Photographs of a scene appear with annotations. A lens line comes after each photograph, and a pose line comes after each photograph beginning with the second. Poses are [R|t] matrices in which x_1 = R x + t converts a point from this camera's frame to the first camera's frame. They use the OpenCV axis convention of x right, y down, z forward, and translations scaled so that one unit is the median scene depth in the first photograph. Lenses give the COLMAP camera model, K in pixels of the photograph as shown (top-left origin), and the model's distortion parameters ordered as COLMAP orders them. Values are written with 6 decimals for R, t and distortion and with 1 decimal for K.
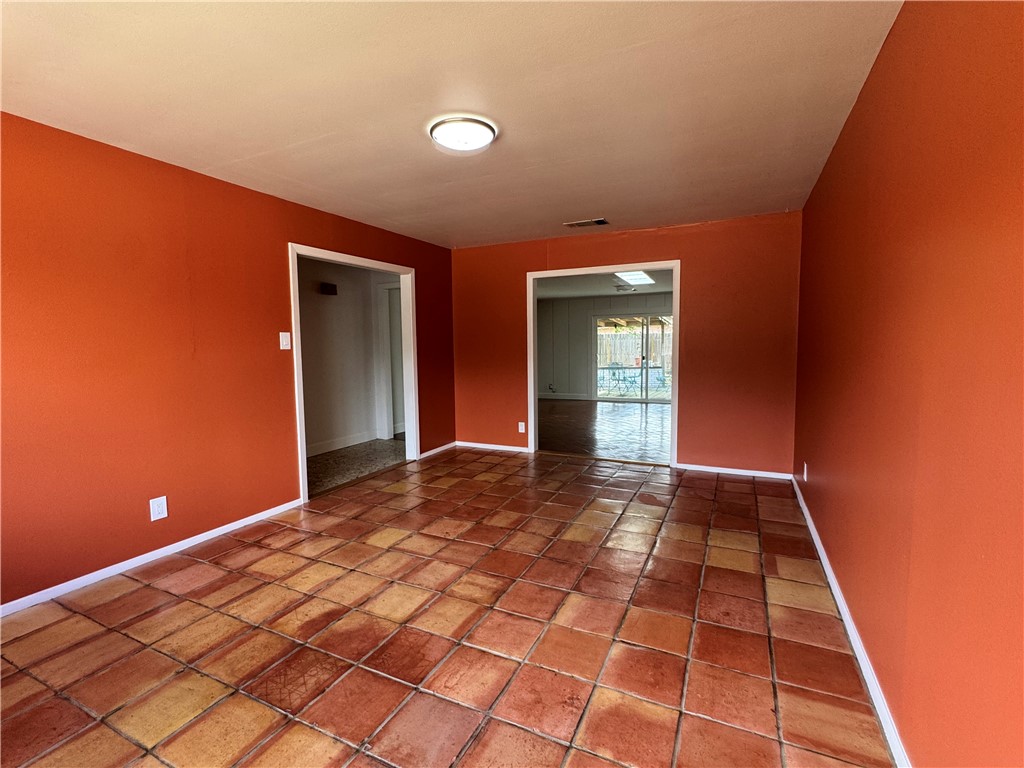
lens RADIAL K [[477.1, 0, 509.0], [0, 477.1, 385.3], [0, 0, 1]] dist [0.001240, 0.000310]
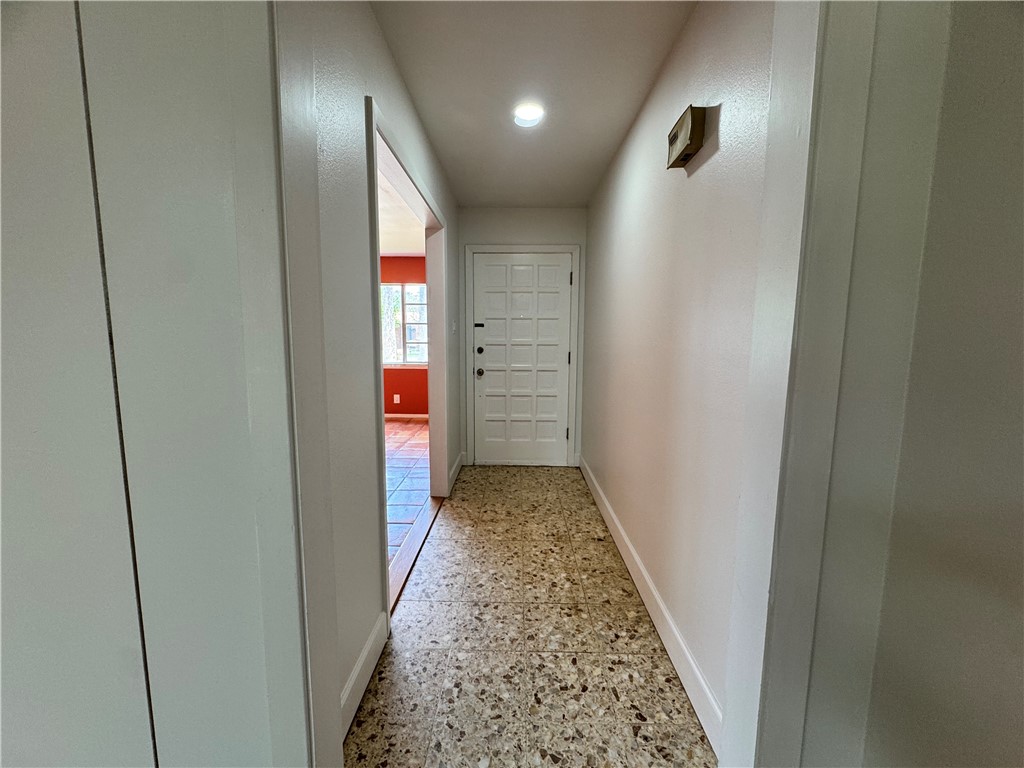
lens RADIAL K [[409.6, 0, 514.2], [0, 409.6, 385.9], [0, 0, 1]] dist [-0.003716, 0.000359]
pose [[-0.906326, 0.056031, -0.418848, -0.301864], [-0.030652, 0.979843, 0.197404, -0.166180], [0.421466, 0.191751, -0.886340, 2.168093]]
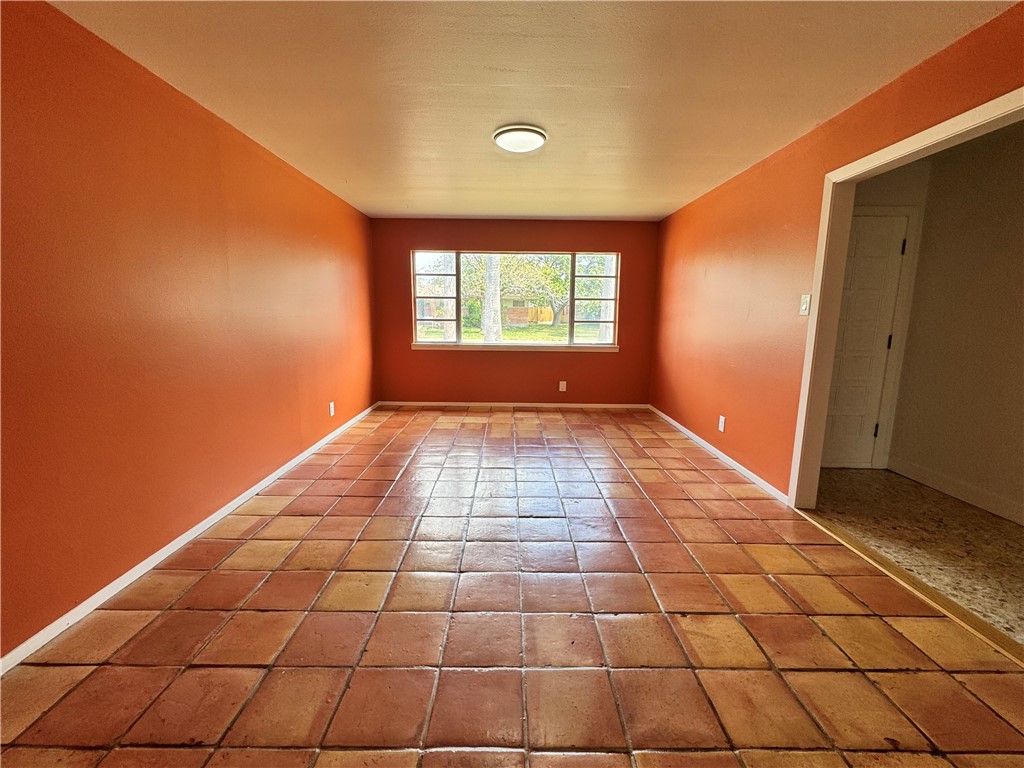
lens RADIAL K [[451.7, 0, 510.2], [0, 451.7, 383.9], [0, 0, 1]] dist [0.001335, -0.000018]
pose [[-0.902226, 0.075644, -0.424577, 0.384305], [-0.030679, 0.970745, 0.238144, -0.152408], [0.430170, 0.227885, -0.873511, 1.752915]]
